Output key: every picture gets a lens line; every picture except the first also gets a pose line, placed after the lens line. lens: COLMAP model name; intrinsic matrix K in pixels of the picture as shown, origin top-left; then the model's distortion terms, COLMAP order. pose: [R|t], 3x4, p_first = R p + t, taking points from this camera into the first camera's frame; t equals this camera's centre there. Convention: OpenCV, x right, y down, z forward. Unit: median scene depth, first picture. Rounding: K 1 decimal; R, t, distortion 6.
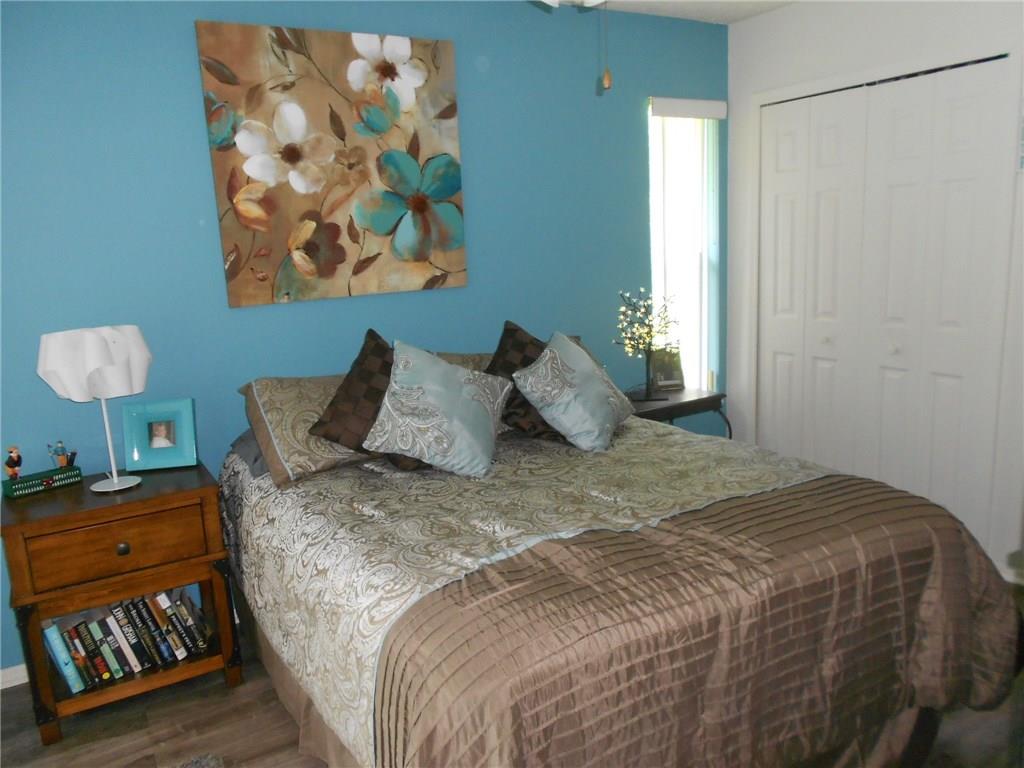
lens RADIAL K [[767.3, 0, 512.0], [0, 767.3, 384.0], [0, 0, 1]] dist [-0.006336, -0.000490]
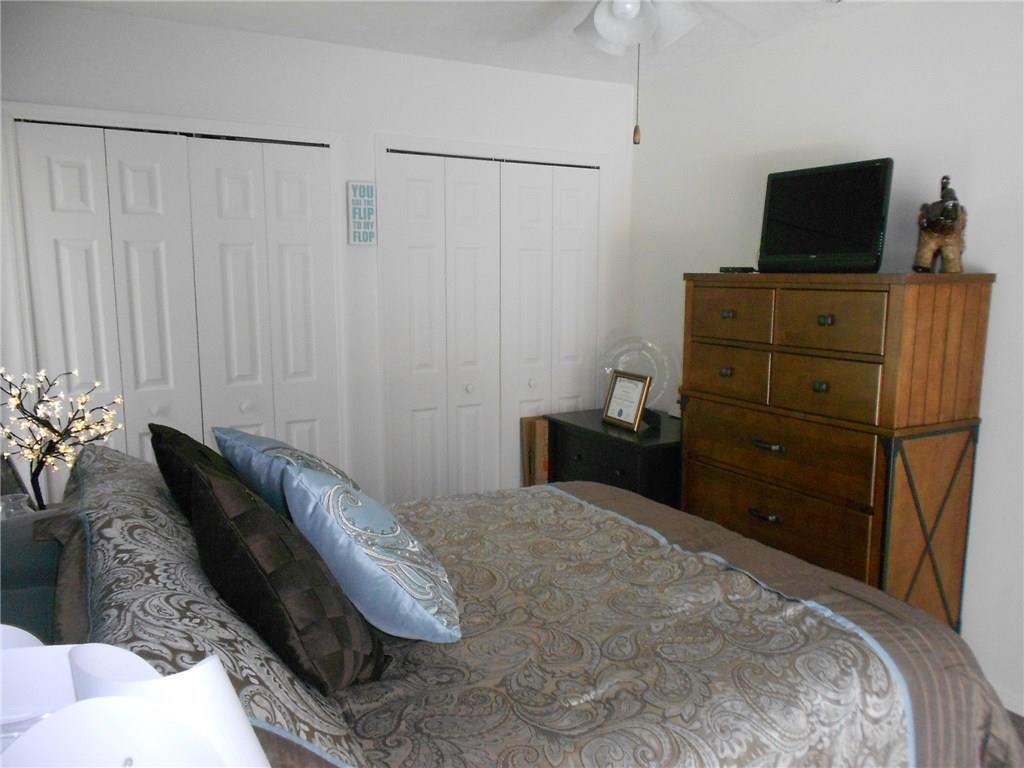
lens RADIAL K [[812.0, 0, 512.0], [0, 812.0, 384.0], [0, 0, 1]] dist [0.004906, -0.000119]
pose [[0.046166, -0.077367, 0.995933, -0.580420], [0.186532, 0.980128, 0.067492, -0.097529], [-0.981364, 0.182658, 0.059680, 0.677180]]
